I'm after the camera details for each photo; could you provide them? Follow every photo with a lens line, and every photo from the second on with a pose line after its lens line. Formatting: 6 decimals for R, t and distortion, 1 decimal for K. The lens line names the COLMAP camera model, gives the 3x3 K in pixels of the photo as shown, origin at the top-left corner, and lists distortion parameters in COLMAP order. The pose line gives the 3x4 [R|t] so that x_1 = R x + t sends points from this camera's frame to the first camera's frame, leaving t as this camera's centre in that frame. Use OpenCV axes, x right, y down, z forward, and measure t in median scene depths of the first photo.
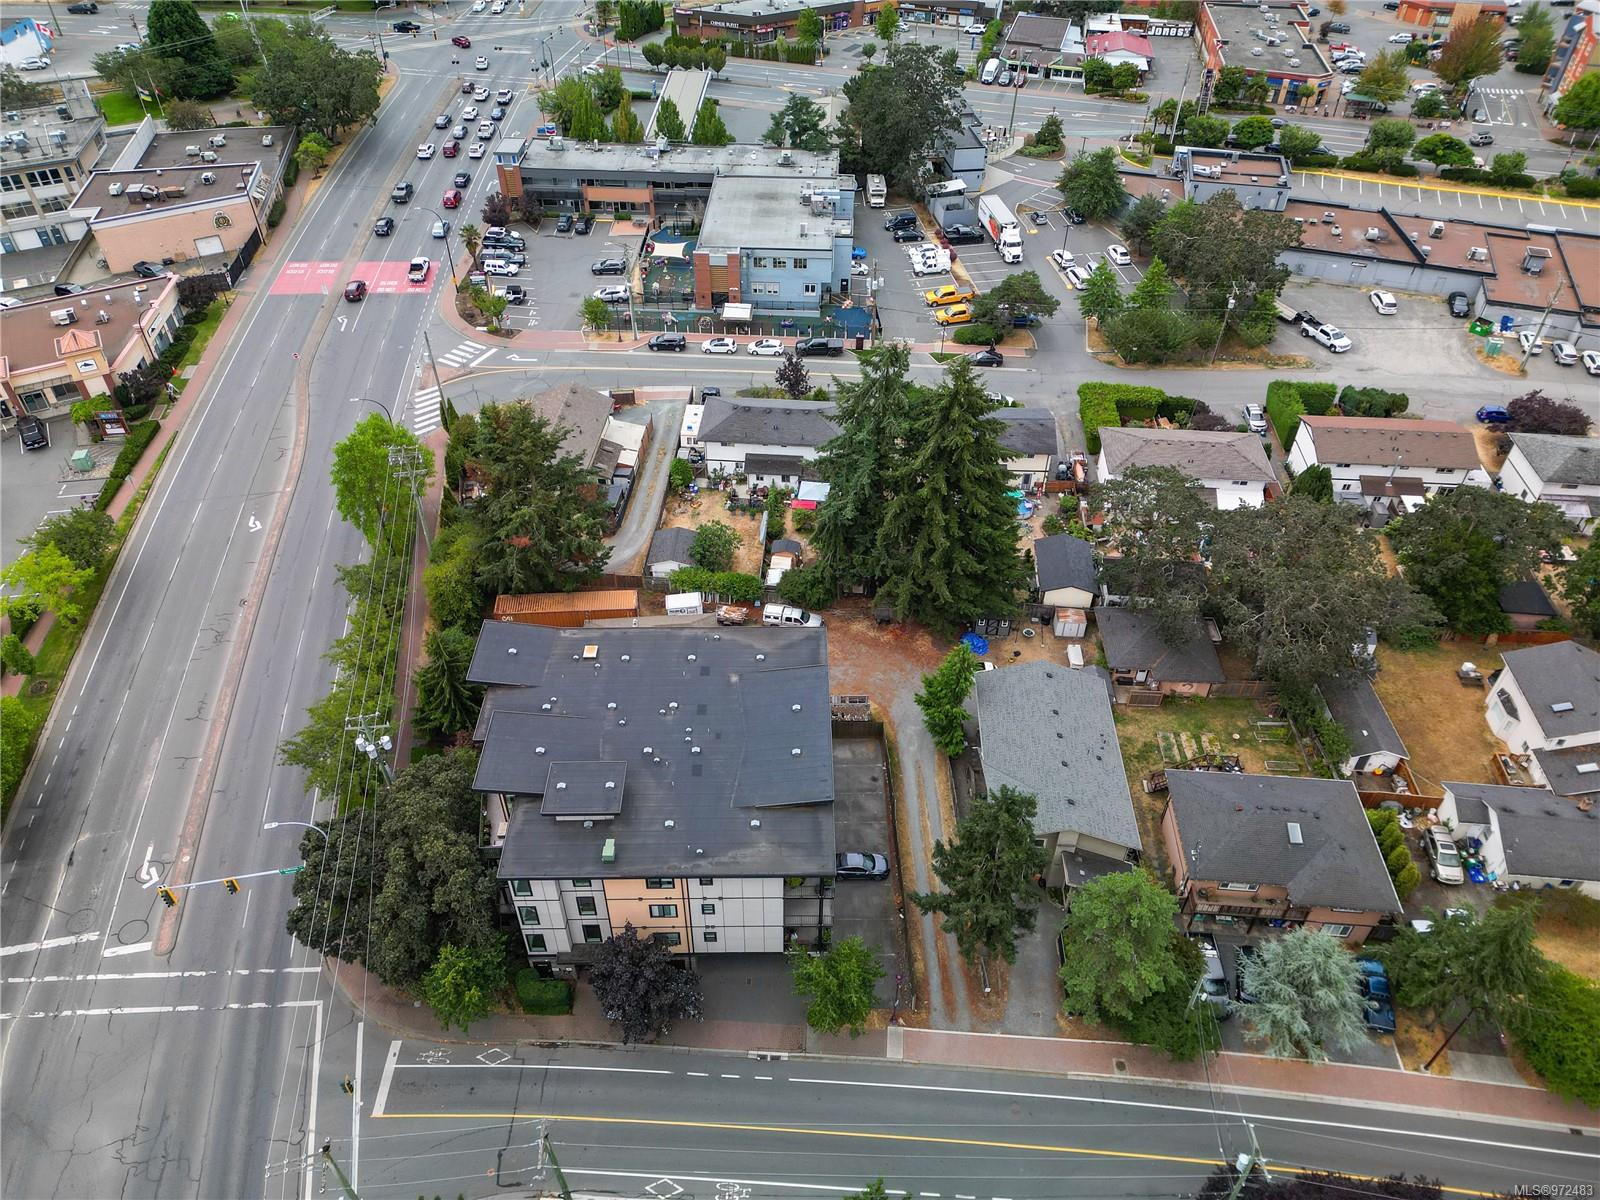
lens RADIAL K [[1123.6, 0, 795.4], [0, 1123.6, 591.8], [0, 0, 1]] dist [0.094858, -0.091622]
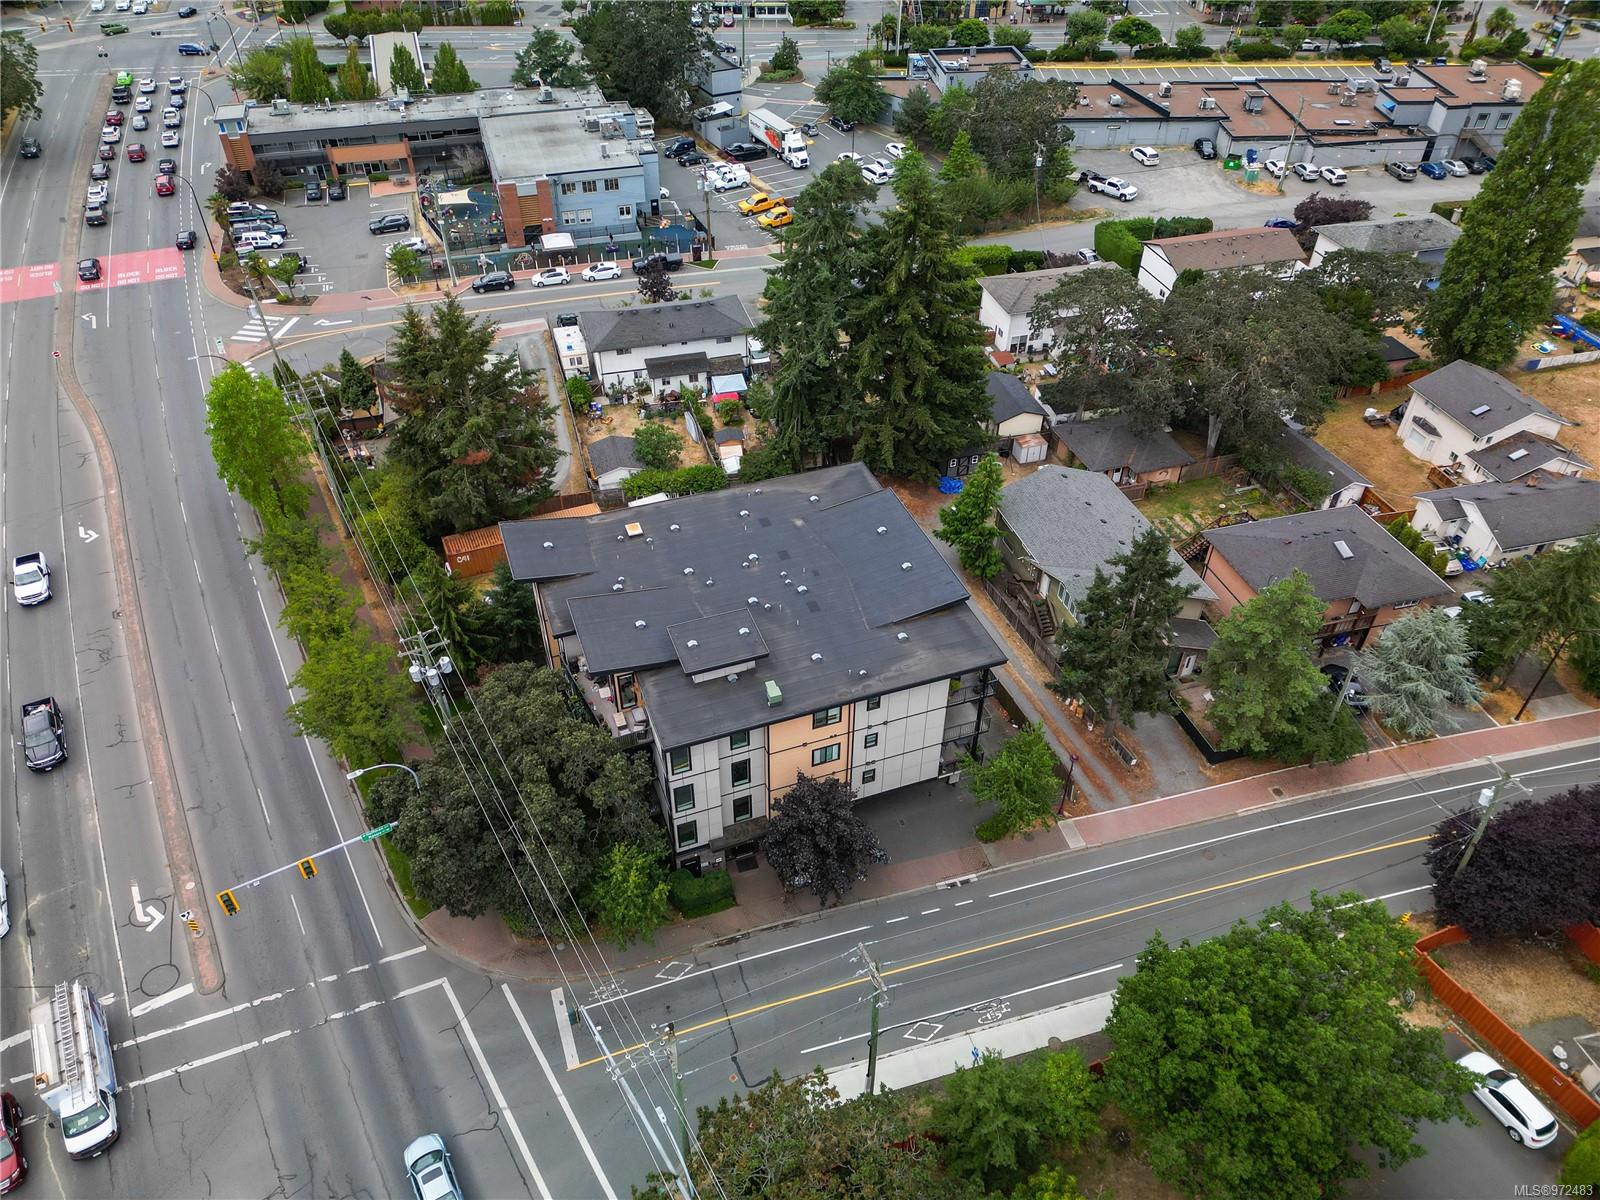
lens RADIAL K [[1123.6, 0, 795.4], [0, 1123.6, 591.8], [0, 0, 1]] dist [0.094858, -0.091622]
pose [[0.942076, -0.217498, 0.255319, -0.170407], [0.223212, 0.974746, 0.006746, 0.070671], [-0.250338, 0.050636, 0.966833, 0.061606]]
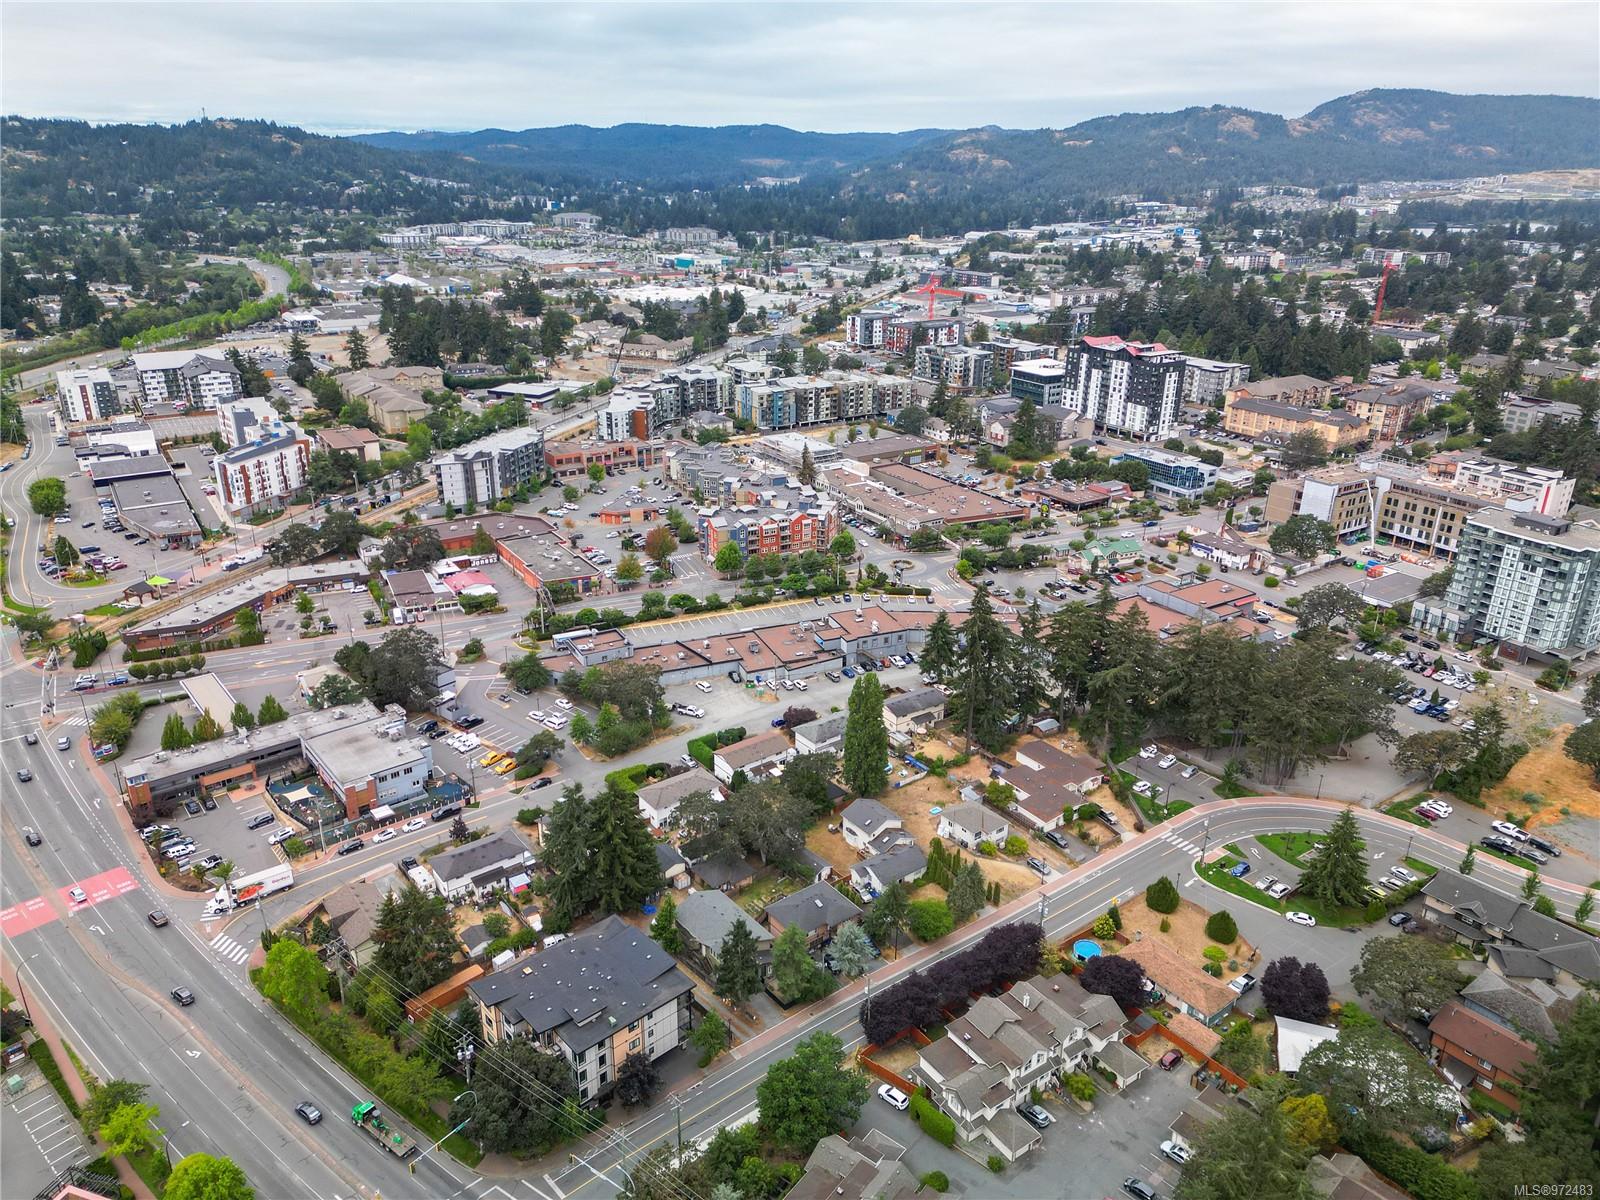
lens RADIAL K [[1123.6, 0, 795.4], [0, 1123.6, 591.8], [0, 0, 1]] dist [0.094858, -0.091622]
pose [[0.749953, -0.247084, 0.613612, -0.521751], [0.436928, 0.881494, -0.179058, 0.016541], [-0.496654, 0.402389, 0.769037, -0.633690]]
